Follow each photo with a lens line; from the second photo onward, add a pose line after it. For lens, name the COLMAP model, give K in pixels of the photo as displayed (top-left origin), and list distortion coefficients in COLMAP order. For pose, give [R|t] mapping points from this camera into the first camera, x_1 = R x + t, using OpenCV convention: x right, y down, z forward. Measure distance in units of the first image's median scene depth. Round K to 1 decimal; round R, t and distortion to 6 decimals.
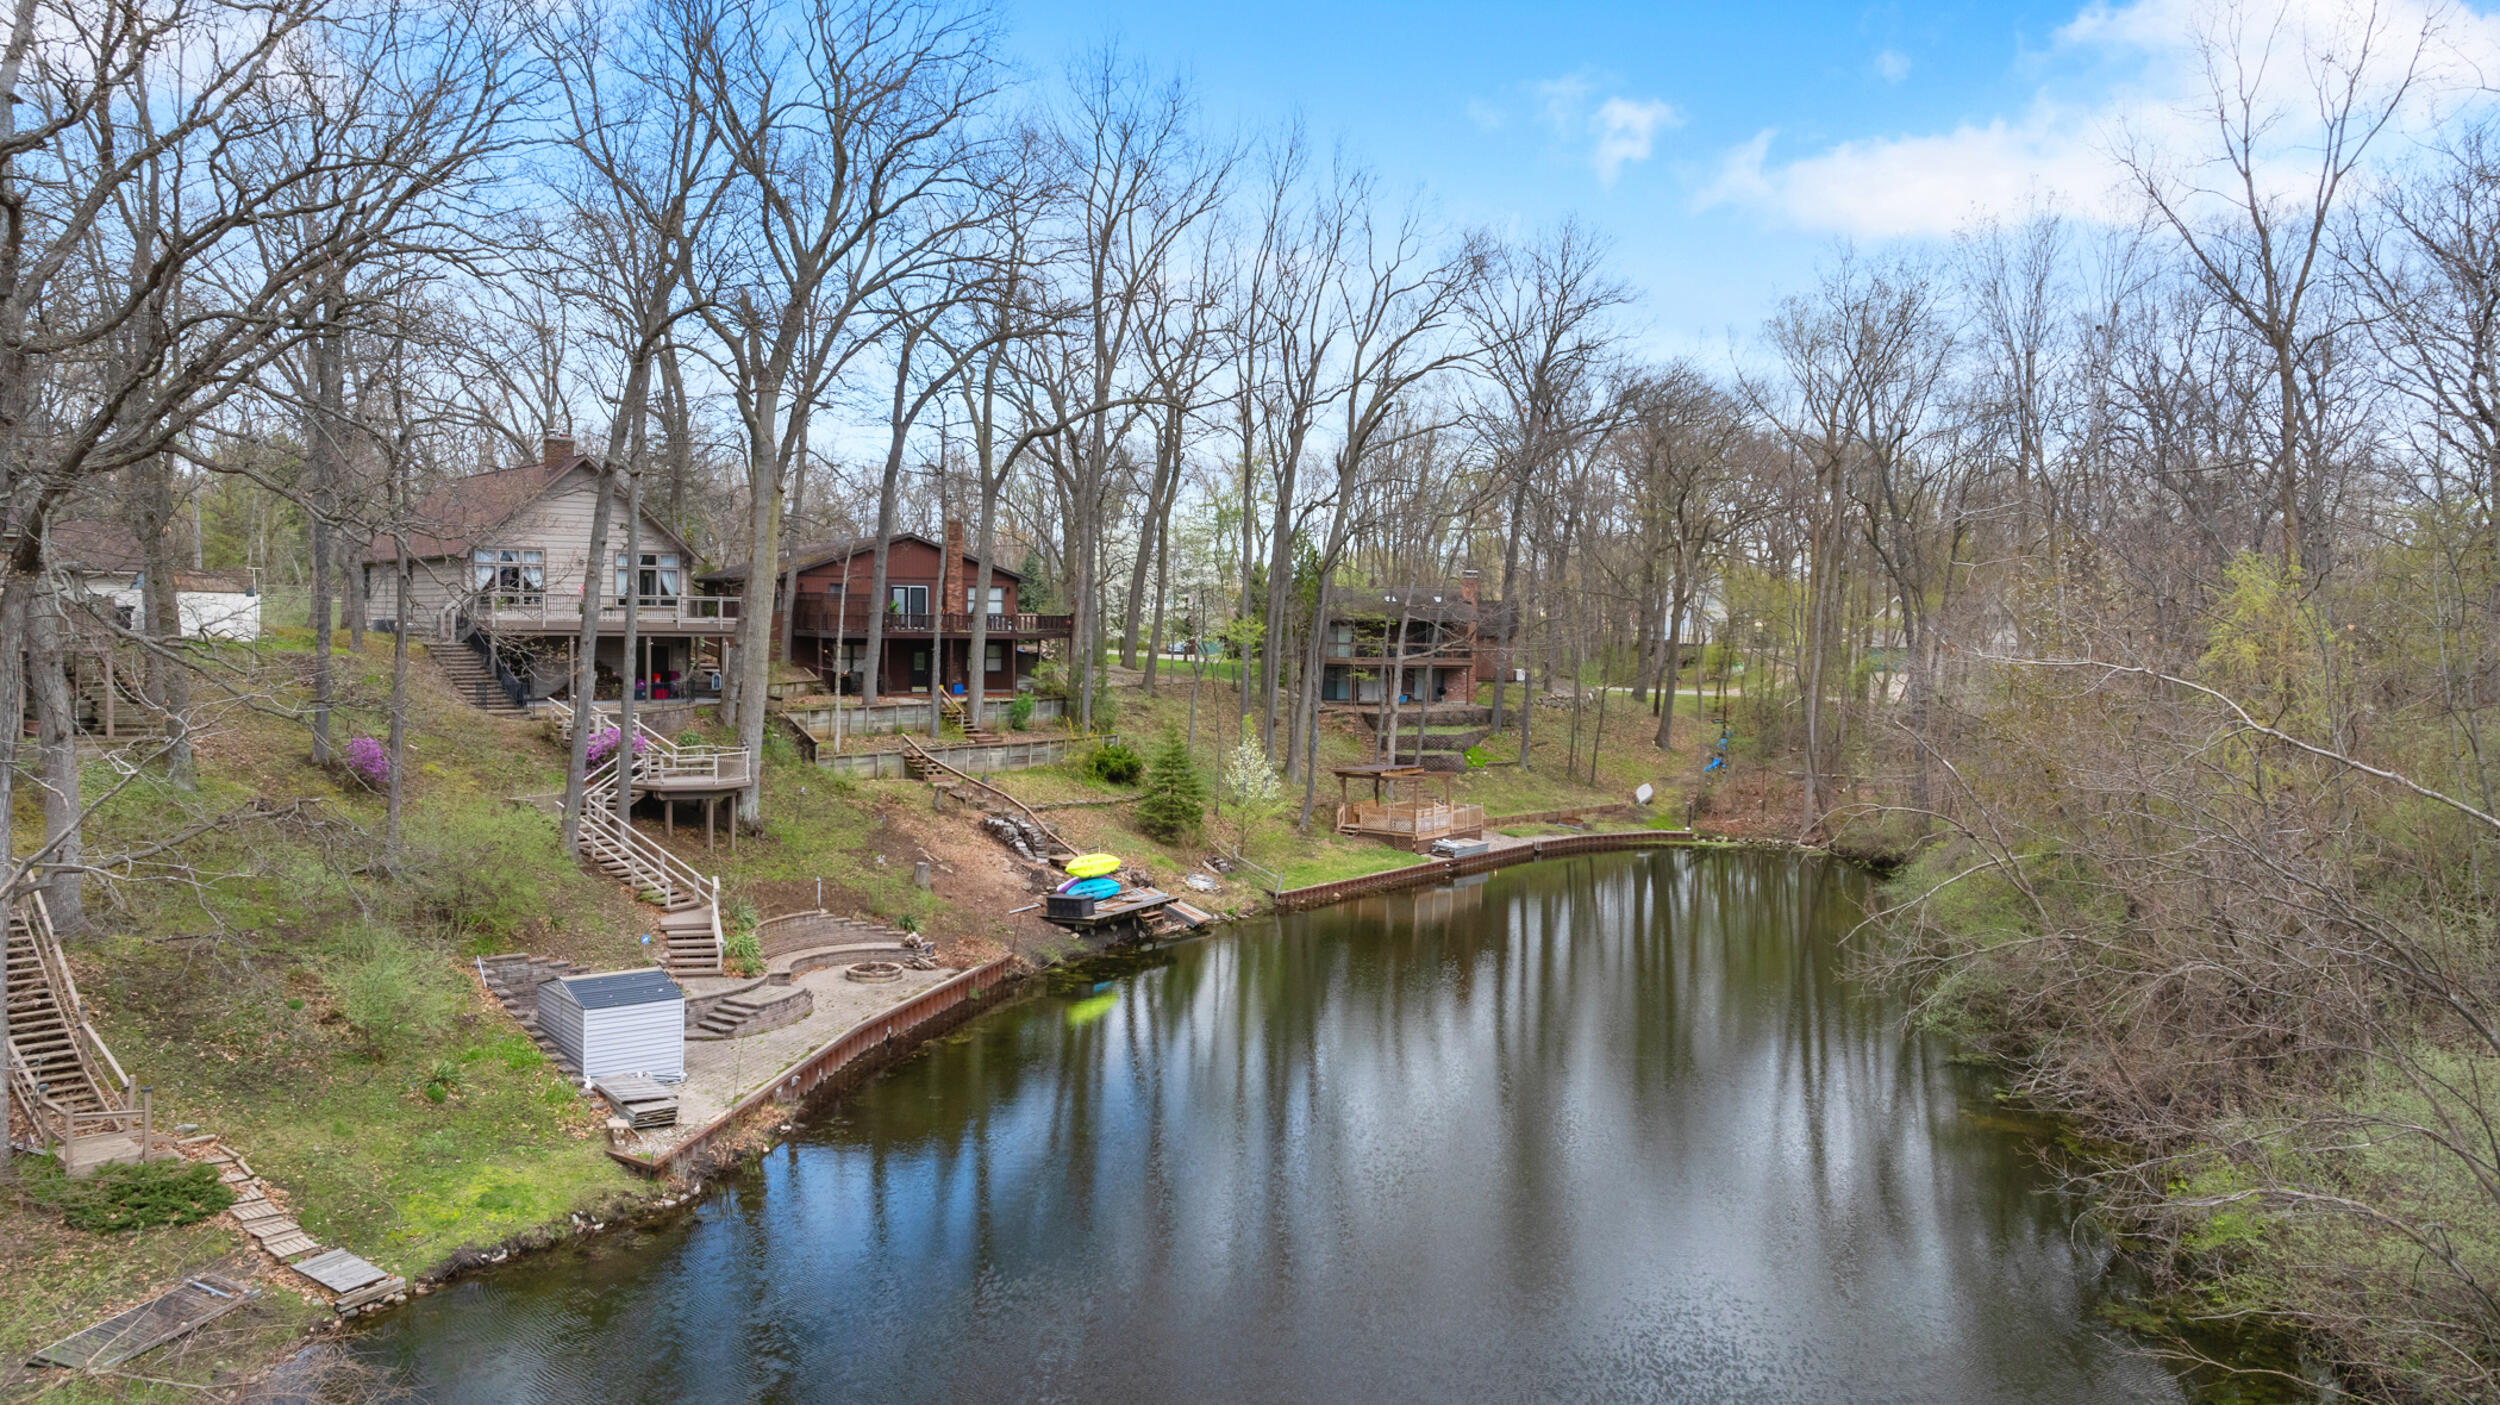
lens RADIAL K [[1745.6, 0, 1250.0], [0, 1745.6, 702.5], [0, 0, 1]] dist [-0.013529, -0.004912]
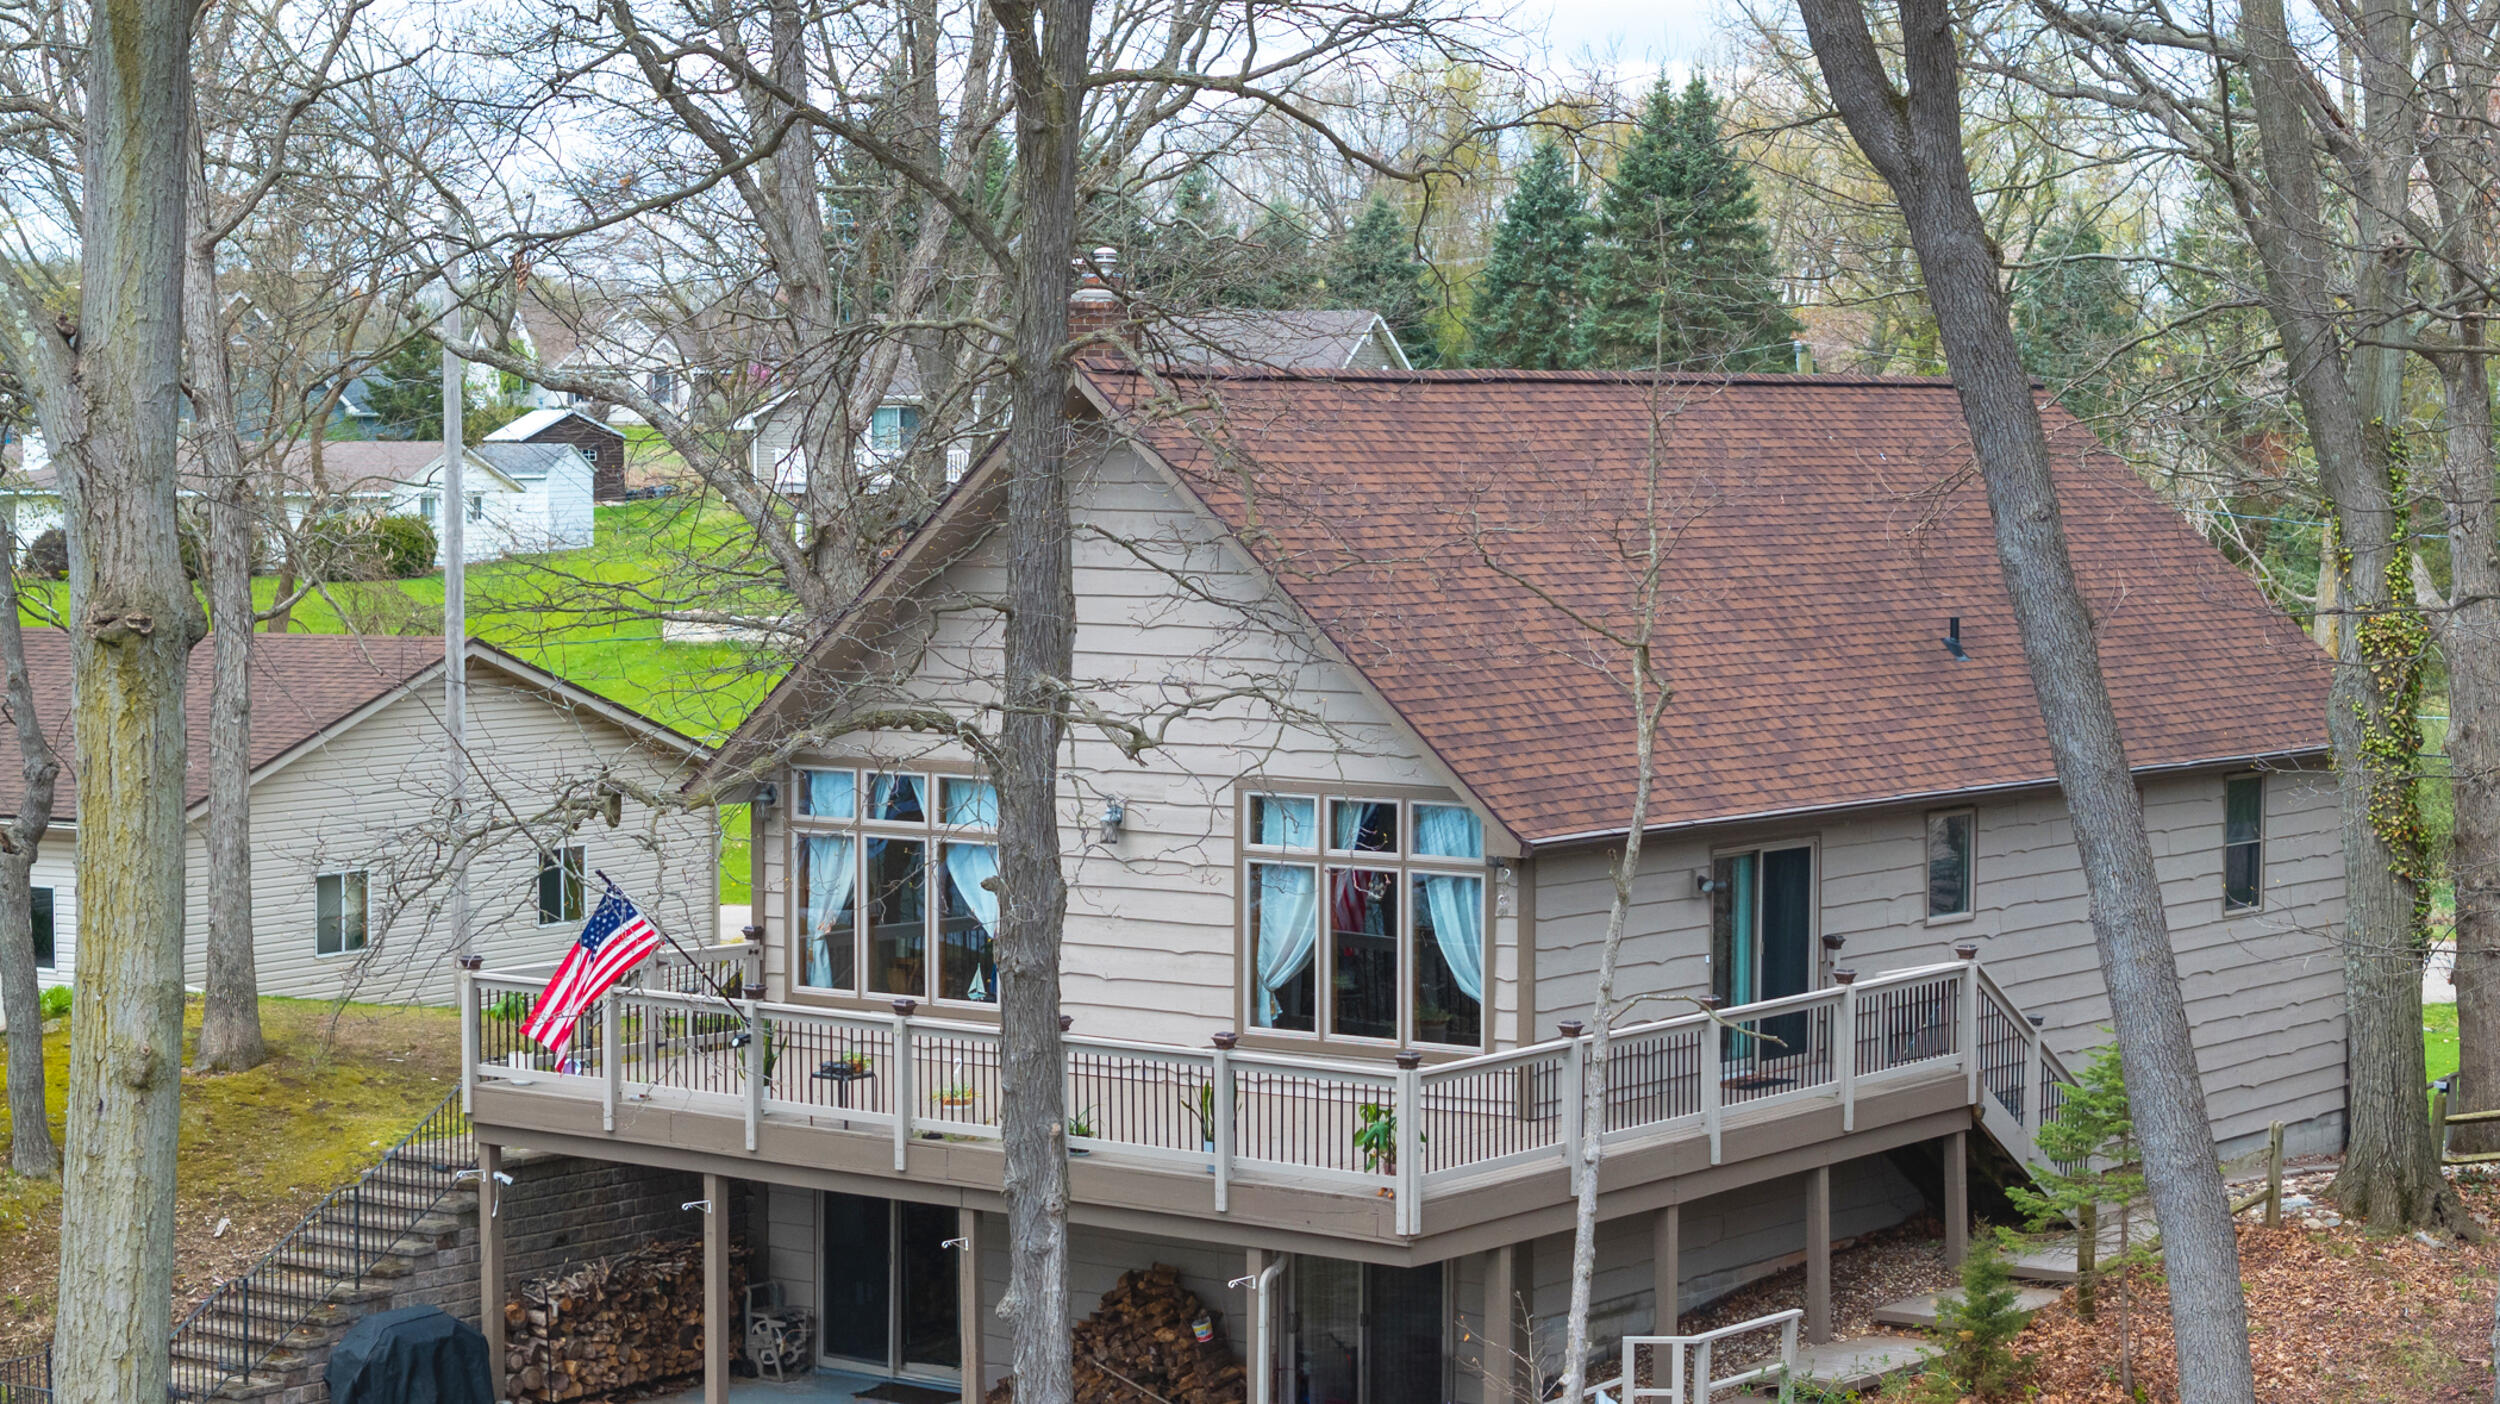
lens RADIAL K [[4989.7, 0, 1250.0], [0, 4989.7, 702.0], [0, 0, 1]] dist [-0.142469, 0.663929]
pose [[0.226912, 0.040839, -0.973059, 0.258587], [-0.047345, 0.998402, 0.030862, -0.120017], [0.972764, 0.039066, 0.228483, 0.878078]]
